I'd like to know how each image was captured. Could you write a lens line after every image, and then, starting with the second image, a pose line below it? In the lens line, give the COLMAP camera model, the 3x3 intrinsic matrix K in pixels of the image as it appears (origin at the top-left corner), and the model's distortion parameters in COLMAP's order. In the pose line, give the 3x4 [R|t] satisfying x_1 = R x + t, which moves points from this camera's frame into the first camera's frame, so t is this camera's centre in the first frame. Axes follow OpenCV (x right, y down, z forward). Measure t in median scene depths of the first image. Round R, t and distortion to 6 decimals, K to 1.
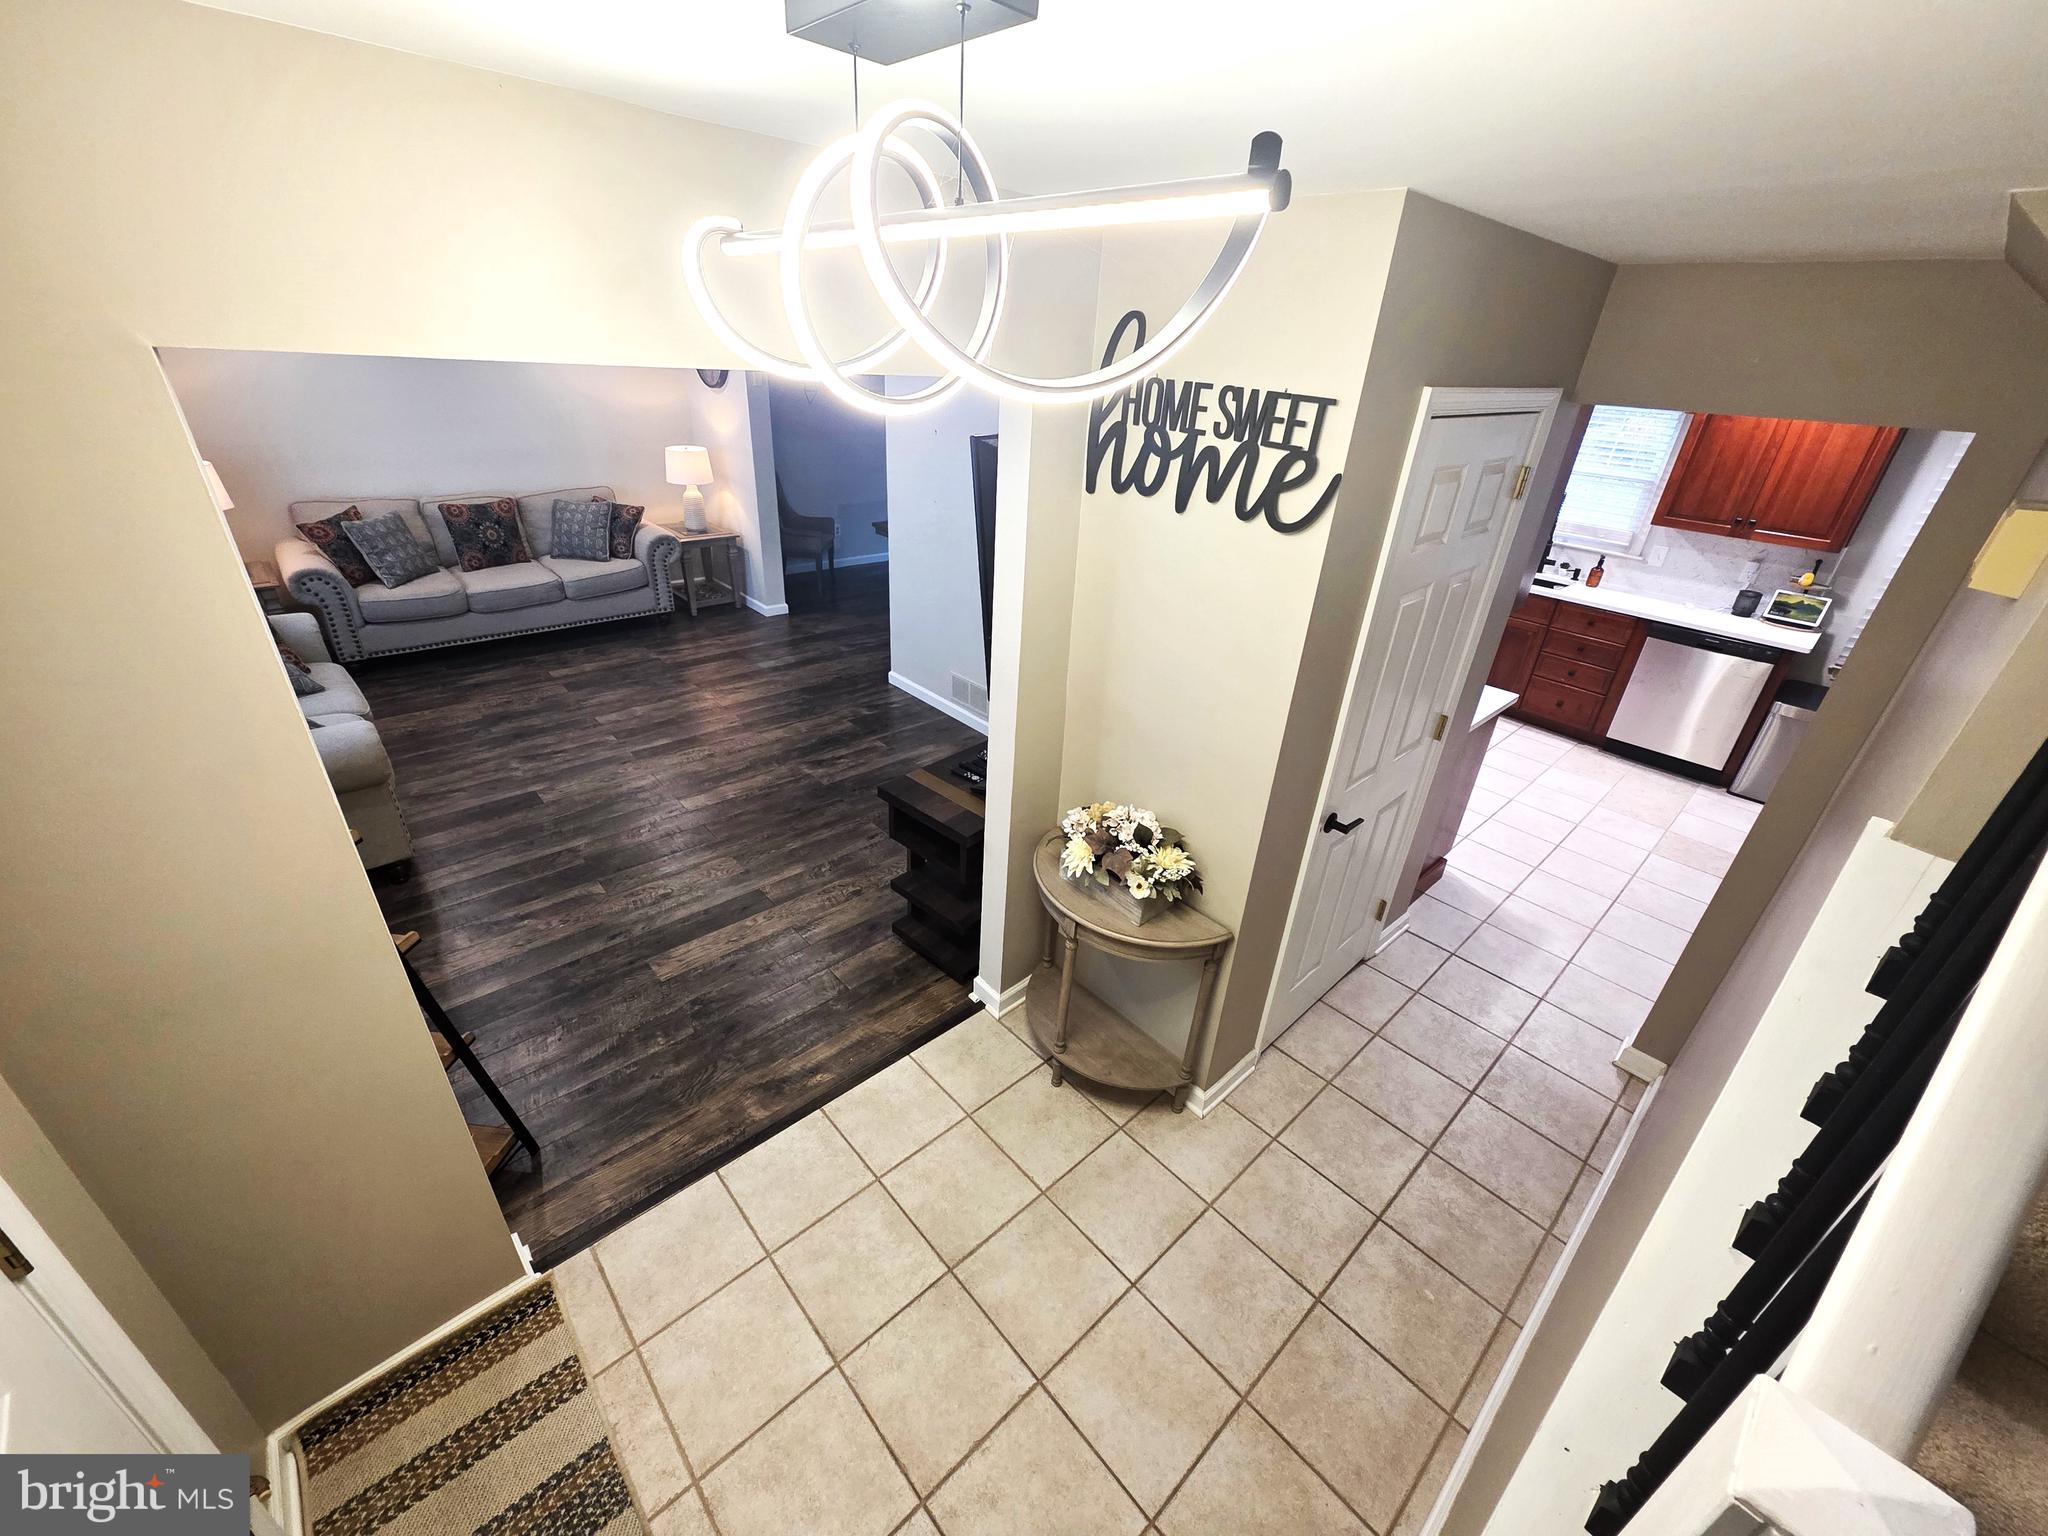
lens RADIAL K [[818.5, 0, 1019.6], [0, 818.5, 769.2], [0, 0, 1]] dist [0.007729, -0.000134]
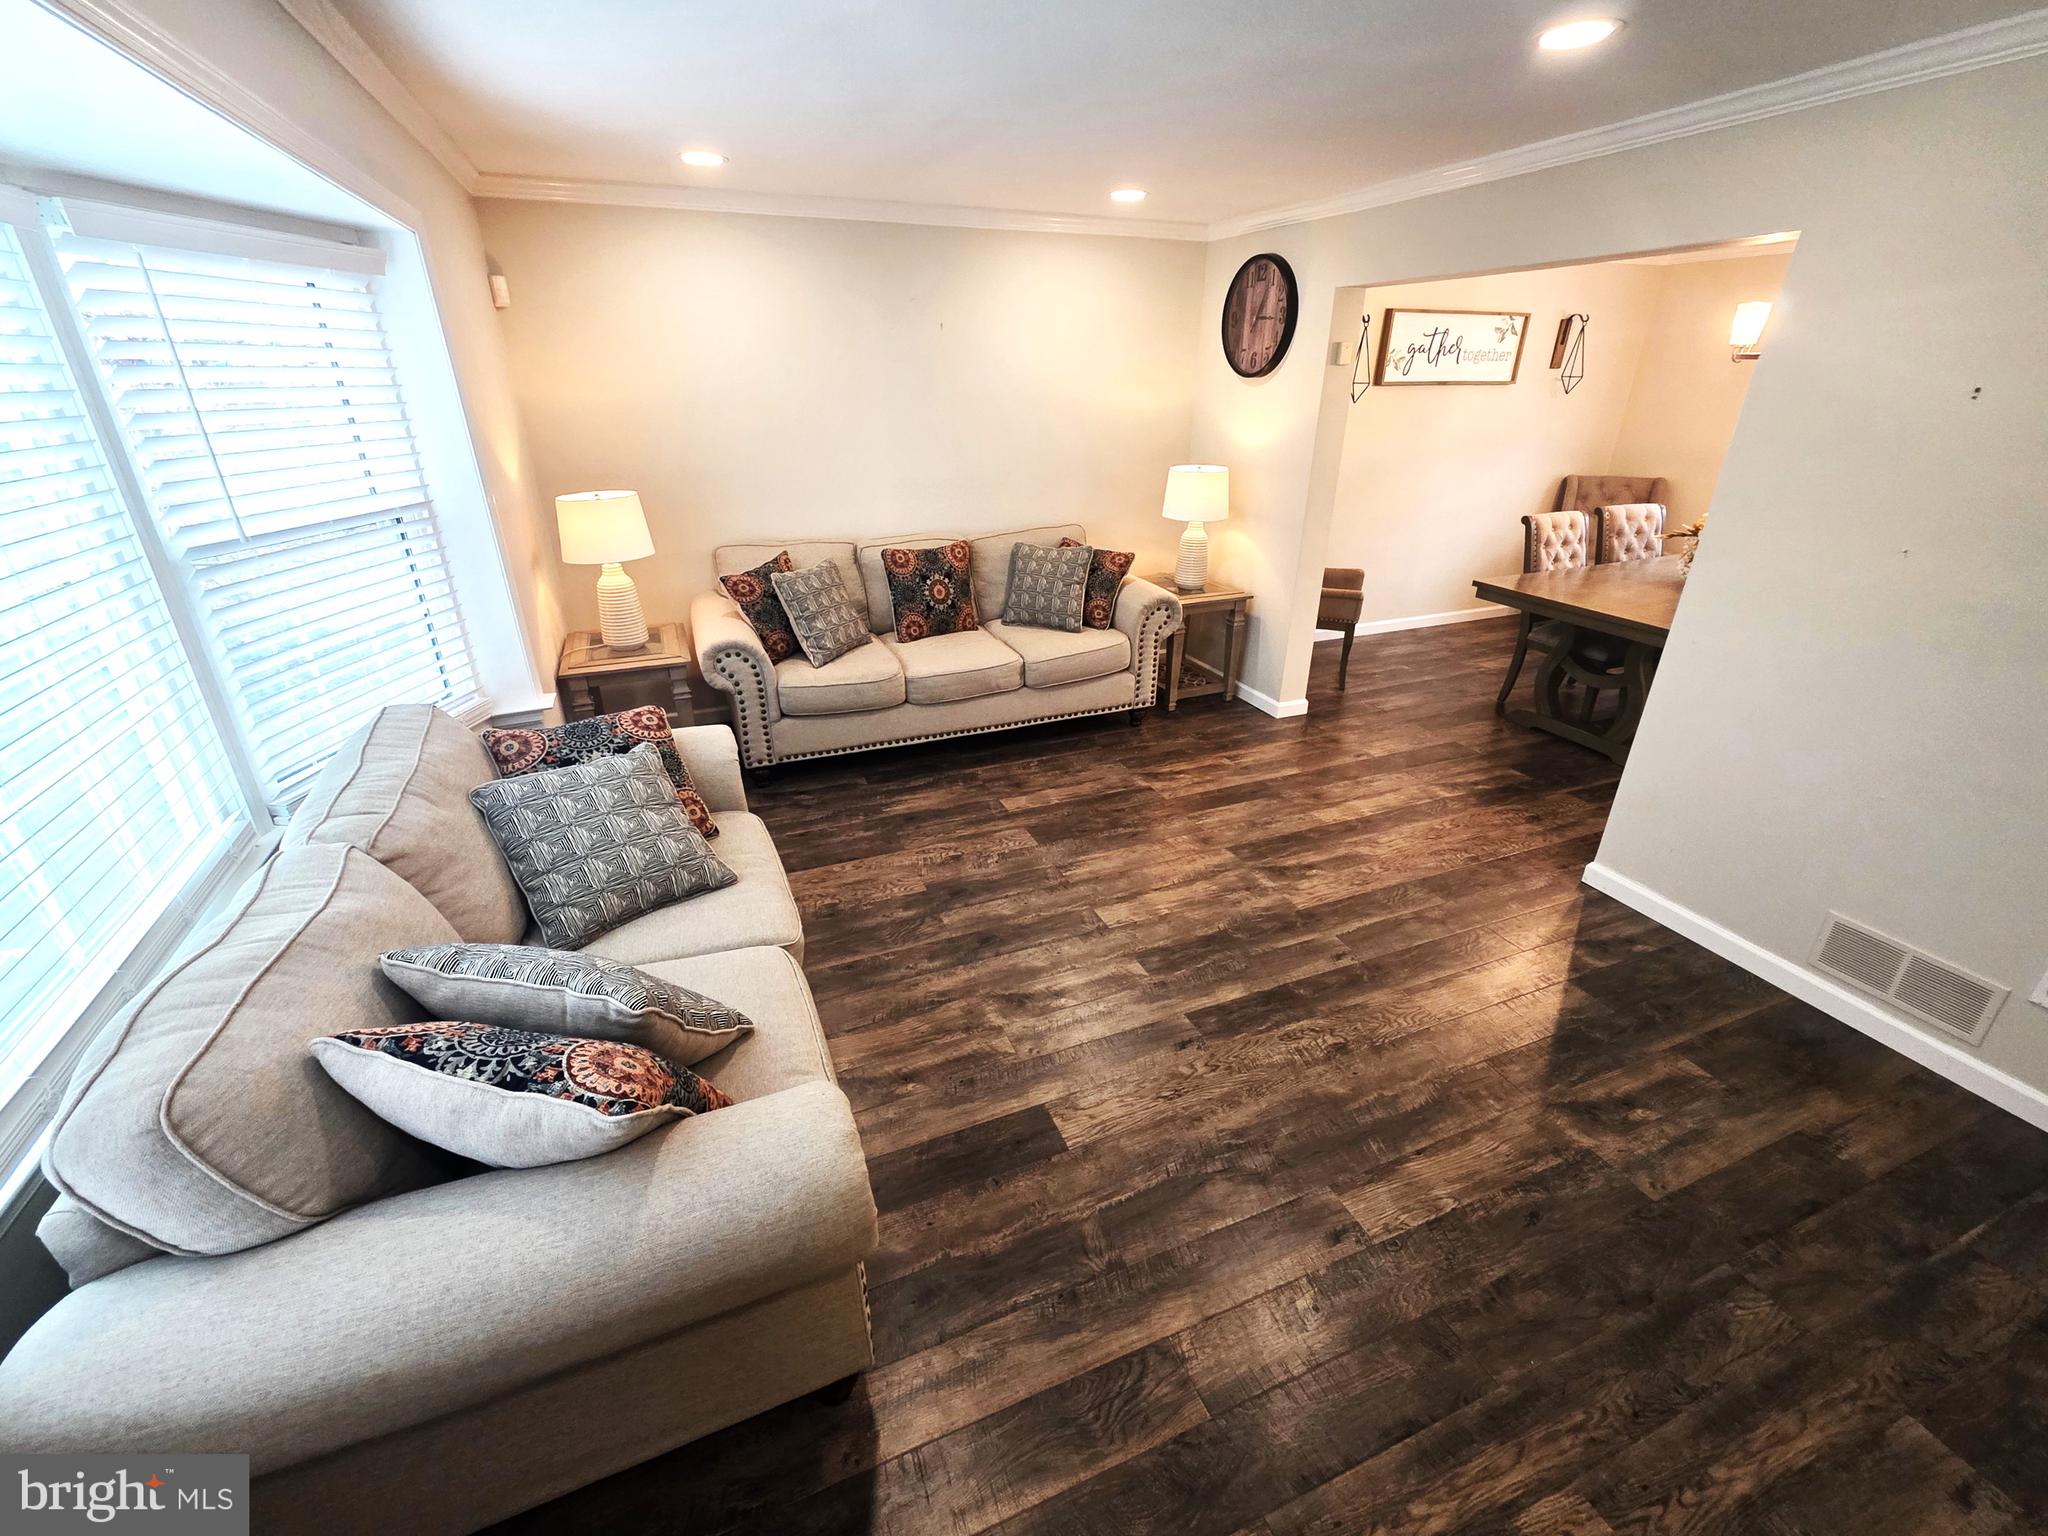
lens RADIAL K [[866.4, 0, 1024.2], [0, 866.4, 767.1], [0, 0, 1]] dist [-0.000380, -0.000050]
pose [[0.938671, 0.092477, -0.332183, -0.331261], [-0.112805, 0.992712, -0.042399, -0.119053], [0.325841, 0.077271, 0.942261, 0.352332]]
